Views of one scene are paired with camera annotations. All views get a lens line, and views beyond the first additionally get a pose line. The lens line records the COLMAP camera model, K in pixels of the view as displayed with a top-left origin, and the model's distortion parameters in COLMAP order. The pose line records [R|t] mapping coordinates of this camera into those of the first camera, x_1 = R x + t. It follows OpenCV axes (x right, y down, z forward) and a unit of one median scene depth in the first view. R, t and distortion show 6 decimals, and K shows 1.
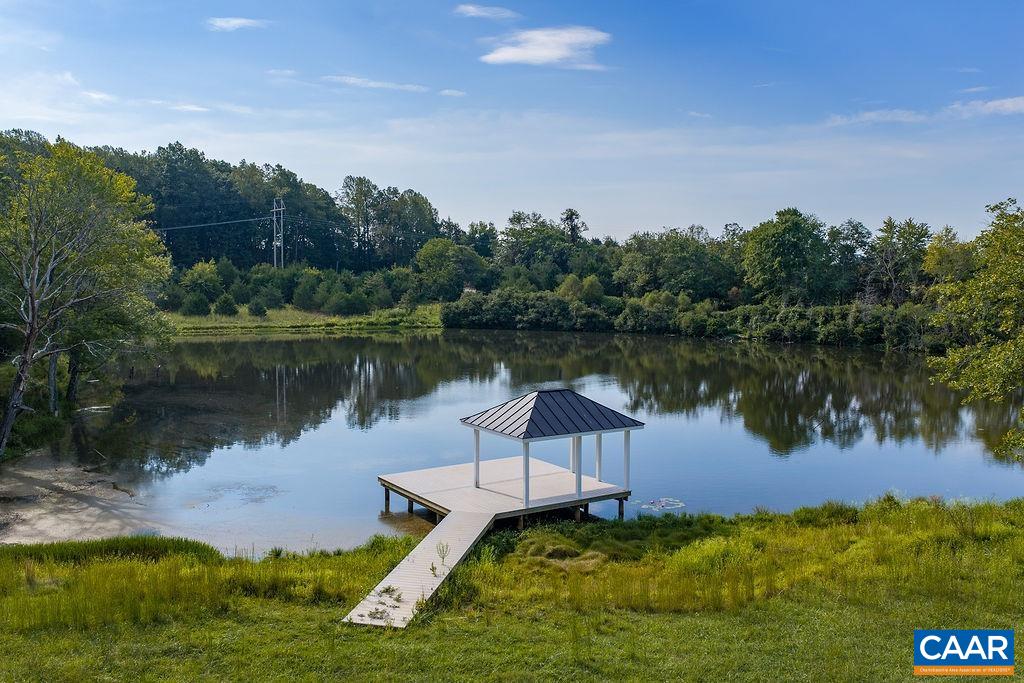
lens RADIAL K [[847.4, 0, 505.7], [0, 847.4, 338.7], [0, 0, 1]] dist [0.001943, -0.014003]
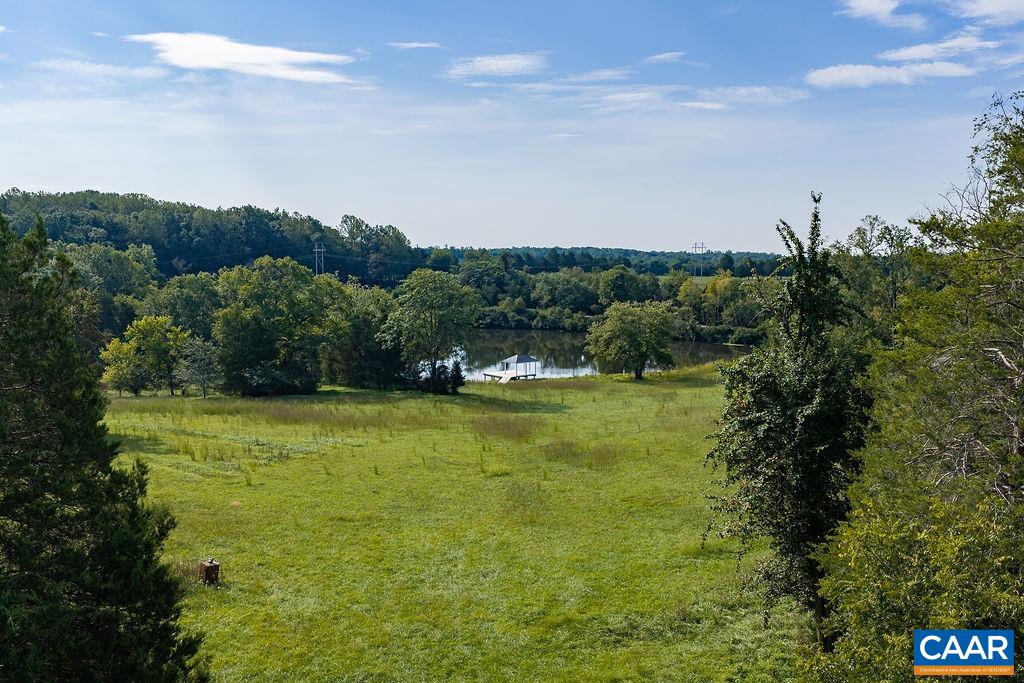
lens RADIAL K [[847.4, 0, 510.9], [0, 847.4, 342.5], [0, 0, 1]] dist [0.001943, -0.014003]
pose [[0.994968, -0.016022, 0.098908, -0.084388], [0.013050, 0.999446, 0.030618, -0.029020], [-0.099344, -0.029173, 0.994625, -0.699750]]
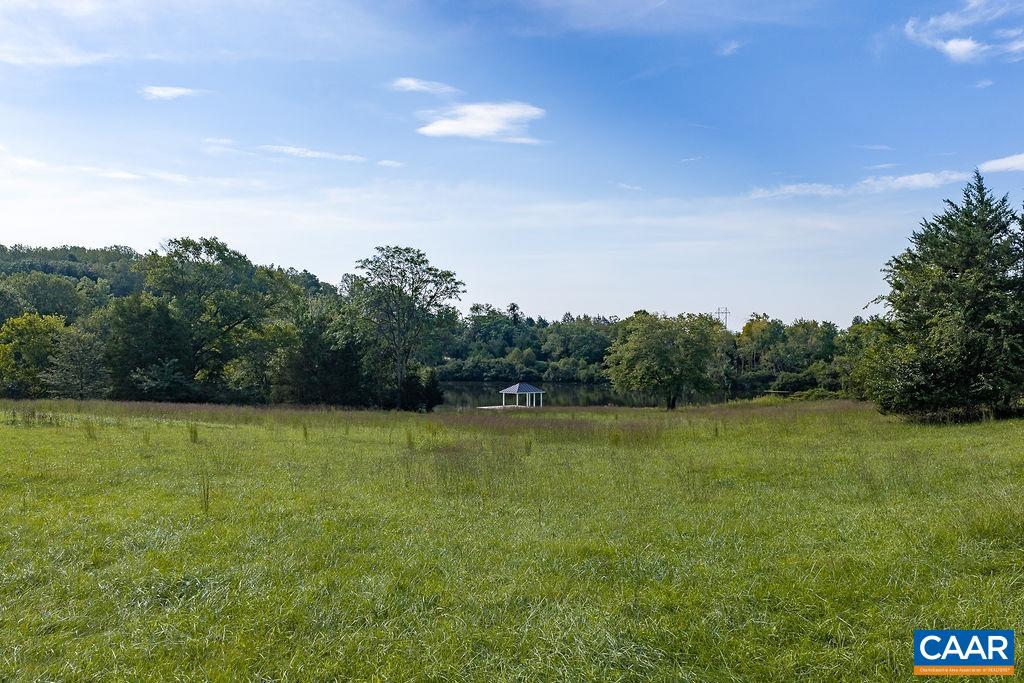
lens RADIAL K [[847.4, 0, 520.5], [0, 847.4, 347.9], [0, 0, 1]] dist [0.001943, -0.014003]
pose [[0.995787, -0.004488, 0.091585, -0.053769], [0.010648, 0.997704, -0.066882, 0.028552], [-0.091075, 0.067576, 0.993549, -0.529089]]
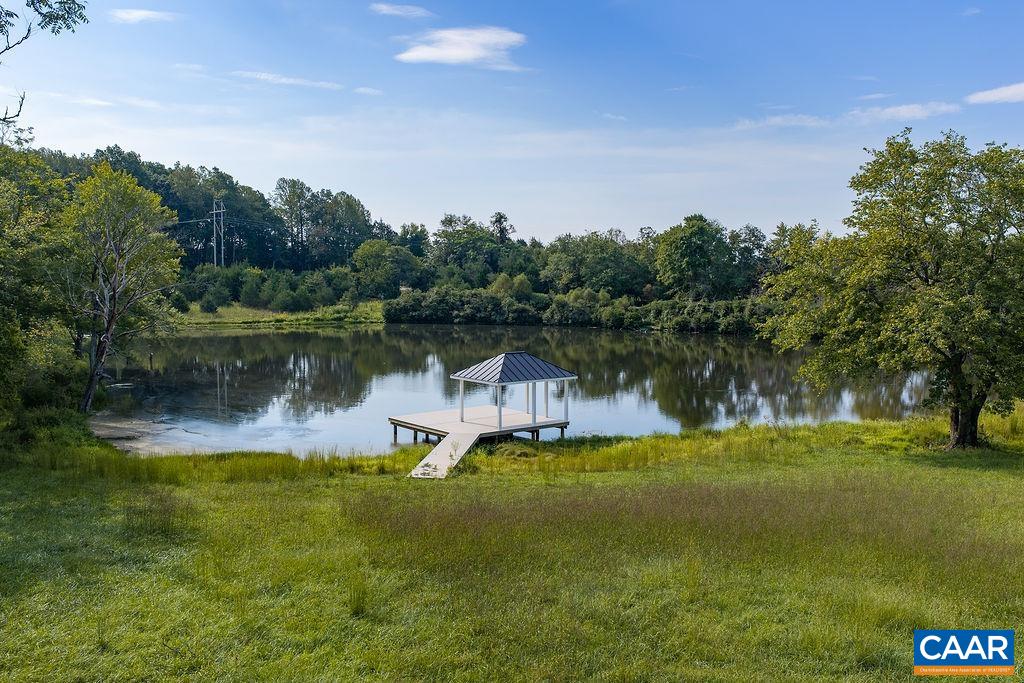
lens RADIAL K [[847.4, 0, 506.5], [0, 847.4, 336.1], [0, 0, 1]] dist [0.001943, -0.014003]
pose [[0.995385, -0.008385, 0.095593, -0.019991], [0.008593, 0.999962, -0.001761, 0.006353], [-0.095574, 0.002574, 0.995419, -0.078710]]
